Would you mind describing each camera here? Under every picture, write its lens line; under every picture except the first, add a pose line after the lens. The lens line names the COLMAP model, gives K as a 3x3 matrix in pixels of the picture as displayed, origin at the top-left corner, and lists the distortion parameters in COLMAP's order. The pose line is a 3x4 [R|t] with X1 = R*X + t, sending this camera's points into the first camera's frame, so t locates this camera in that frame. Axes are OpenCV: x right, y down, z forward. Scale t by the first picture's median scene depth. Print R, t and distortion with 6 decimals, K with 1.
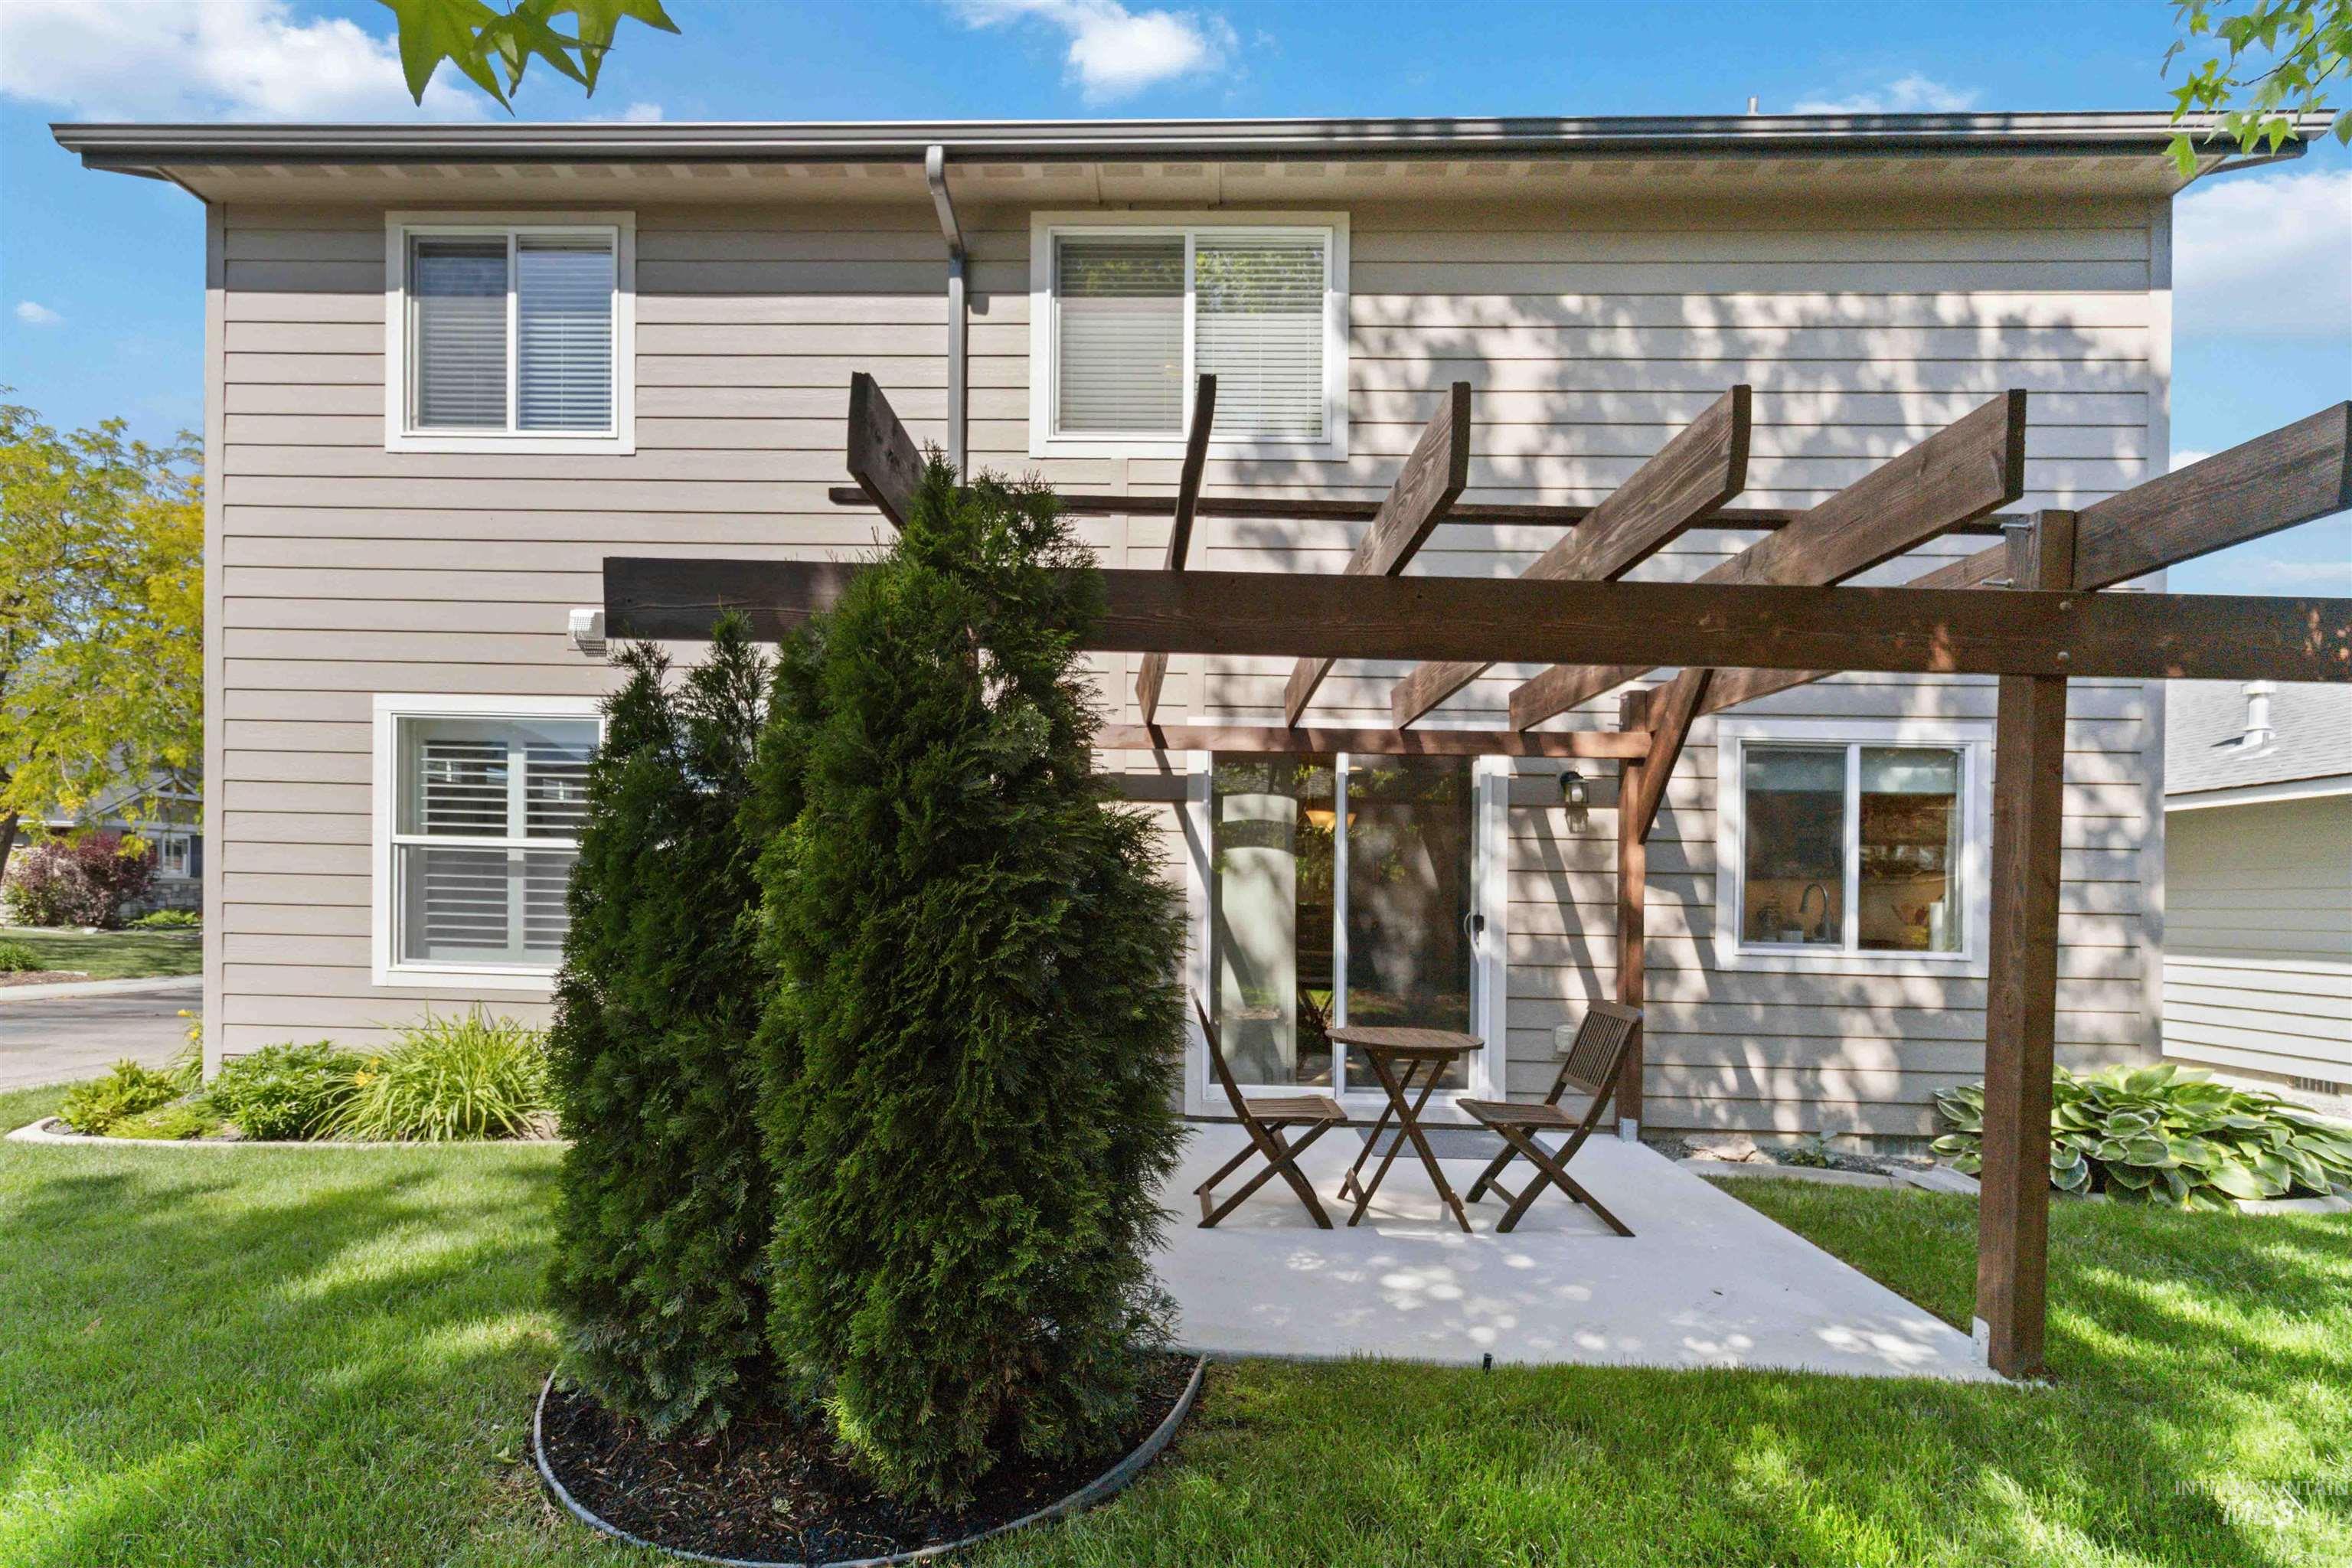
lens RADIAL K [[1123.7, 0, 1178.2], [0, 1123.7, 783.1], [0, 0, 1]] dist [0.002837, -0.000238]
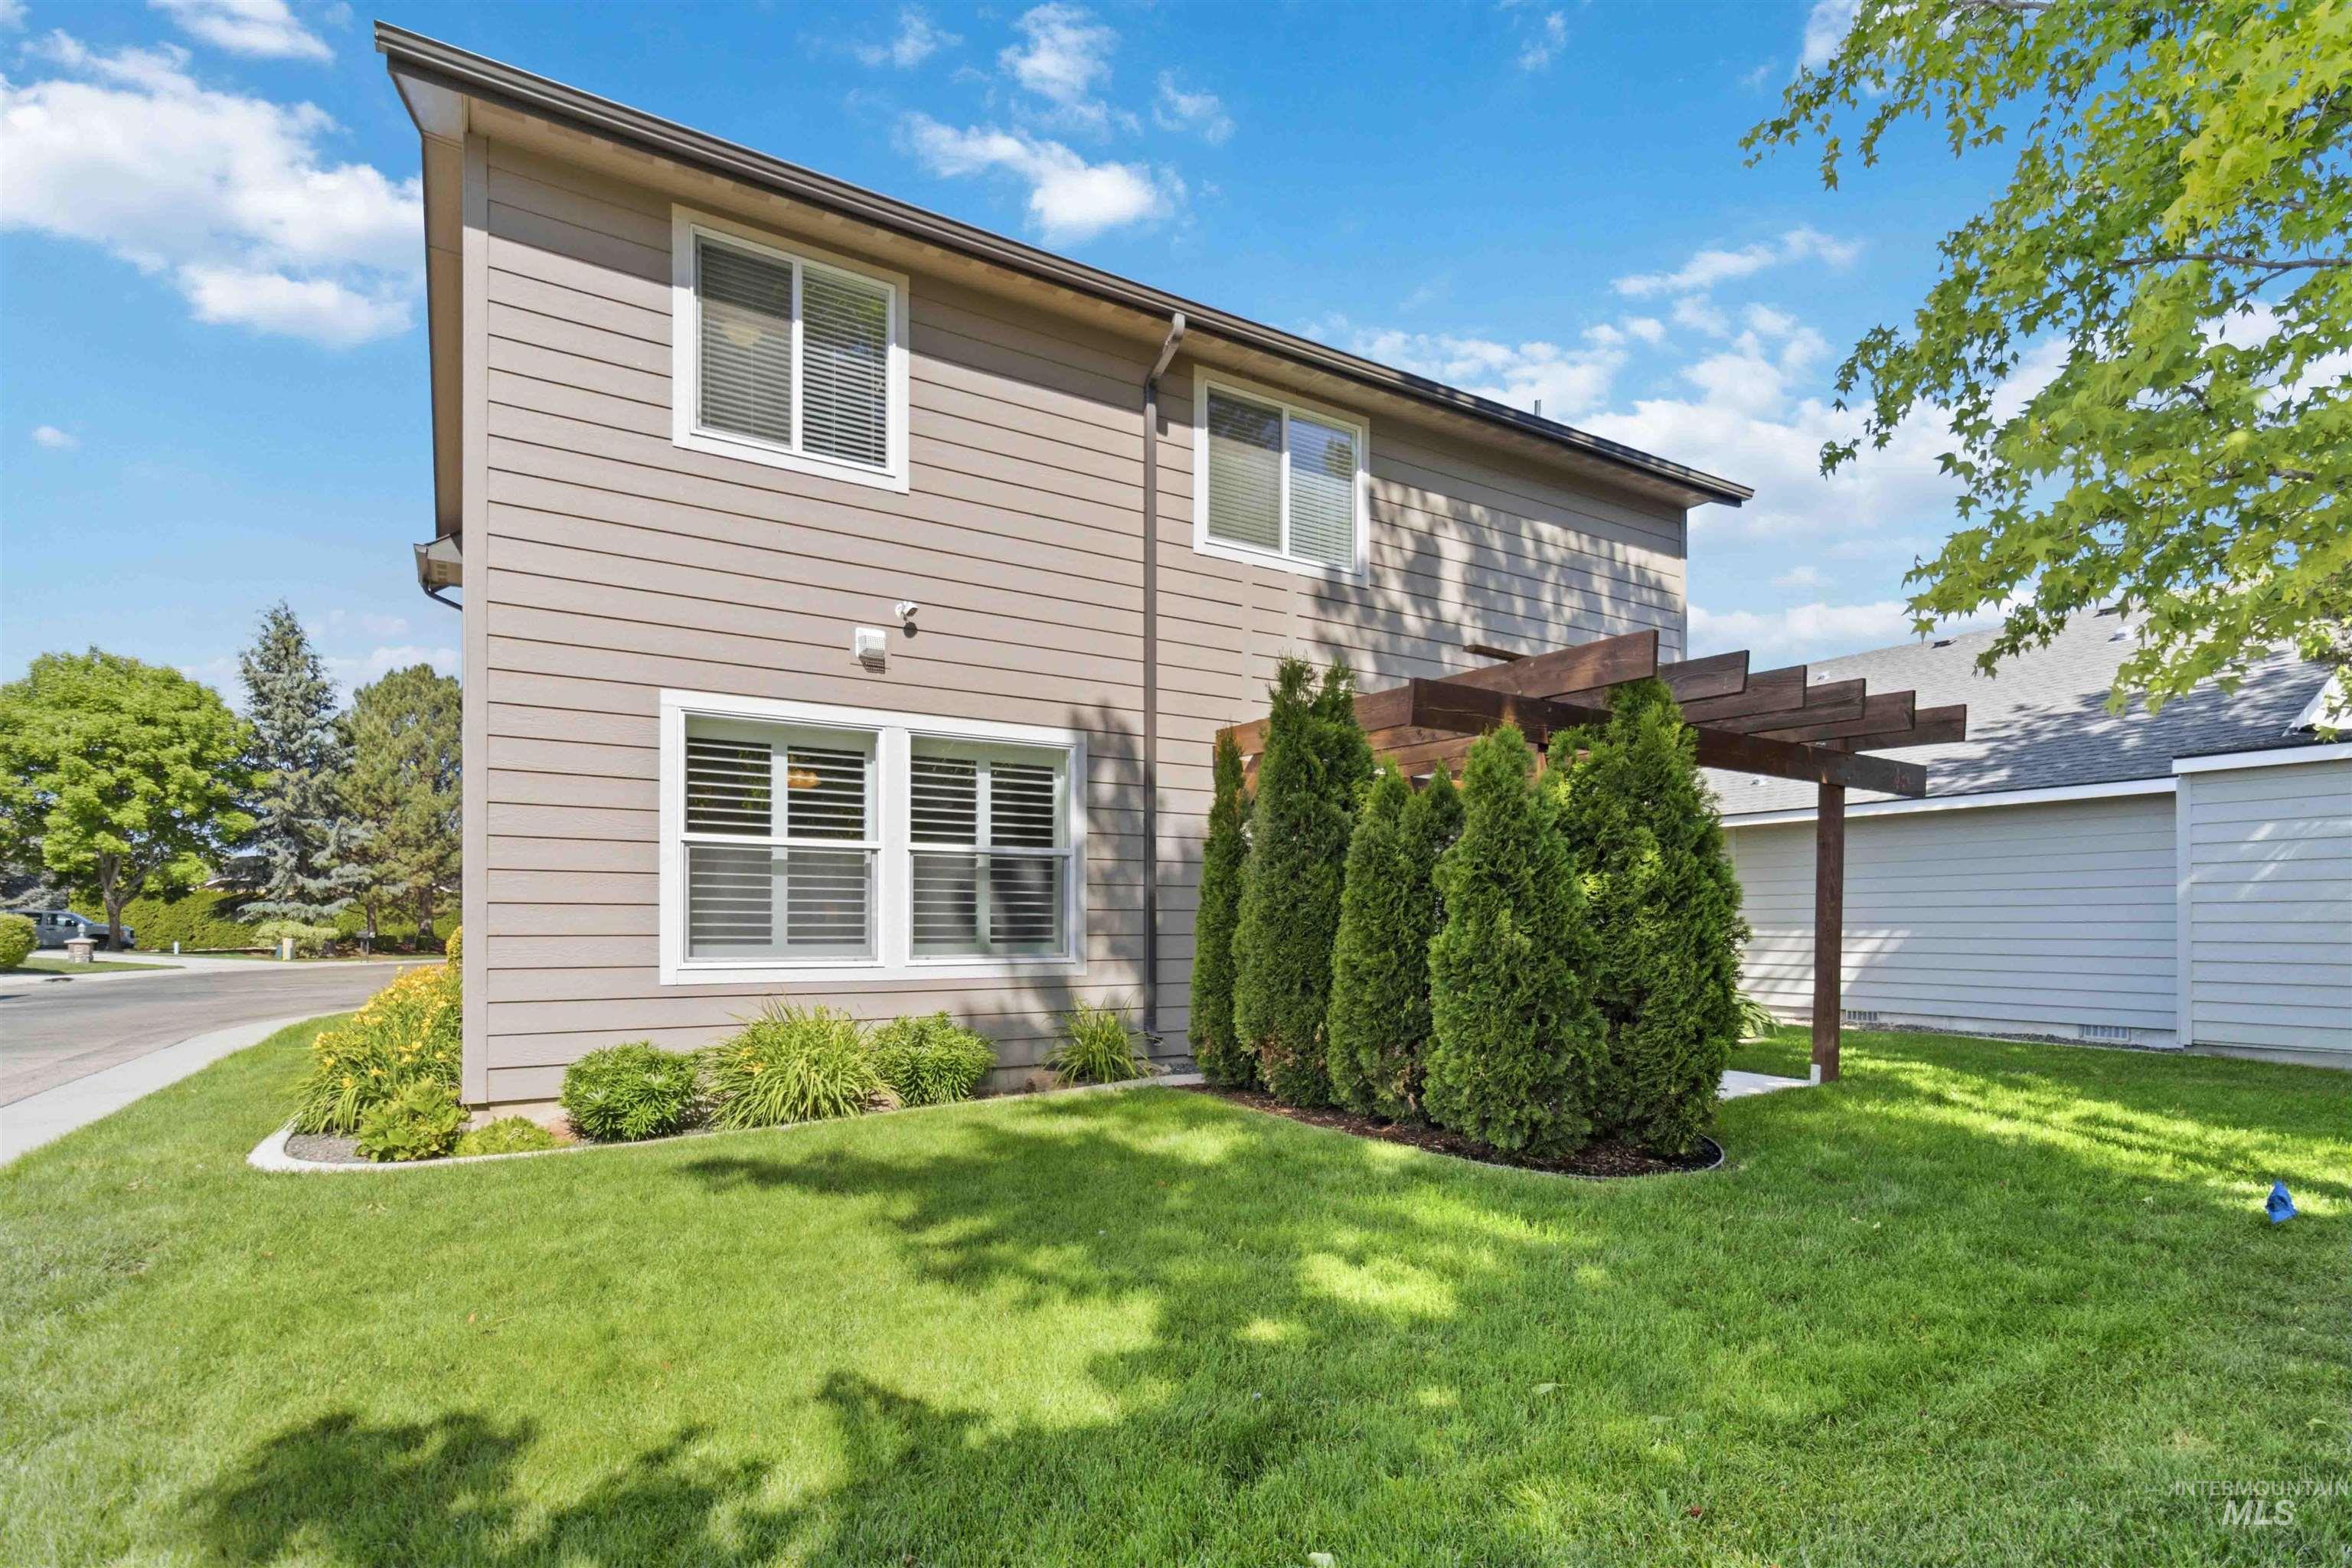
lens RADIAL K [[1123.7, 0, 1158.5], [0, 1123.7, 787.0], [0, 0, 1]] dist [0.002837, -0.000238]
pose [[0.830250, 0.041726, 0.555827, -0.878535], [-0.027975, 0.999057, -0.033213, 0.027074], [-0.556689, 0.012026, 0.830634, -0.057088]]
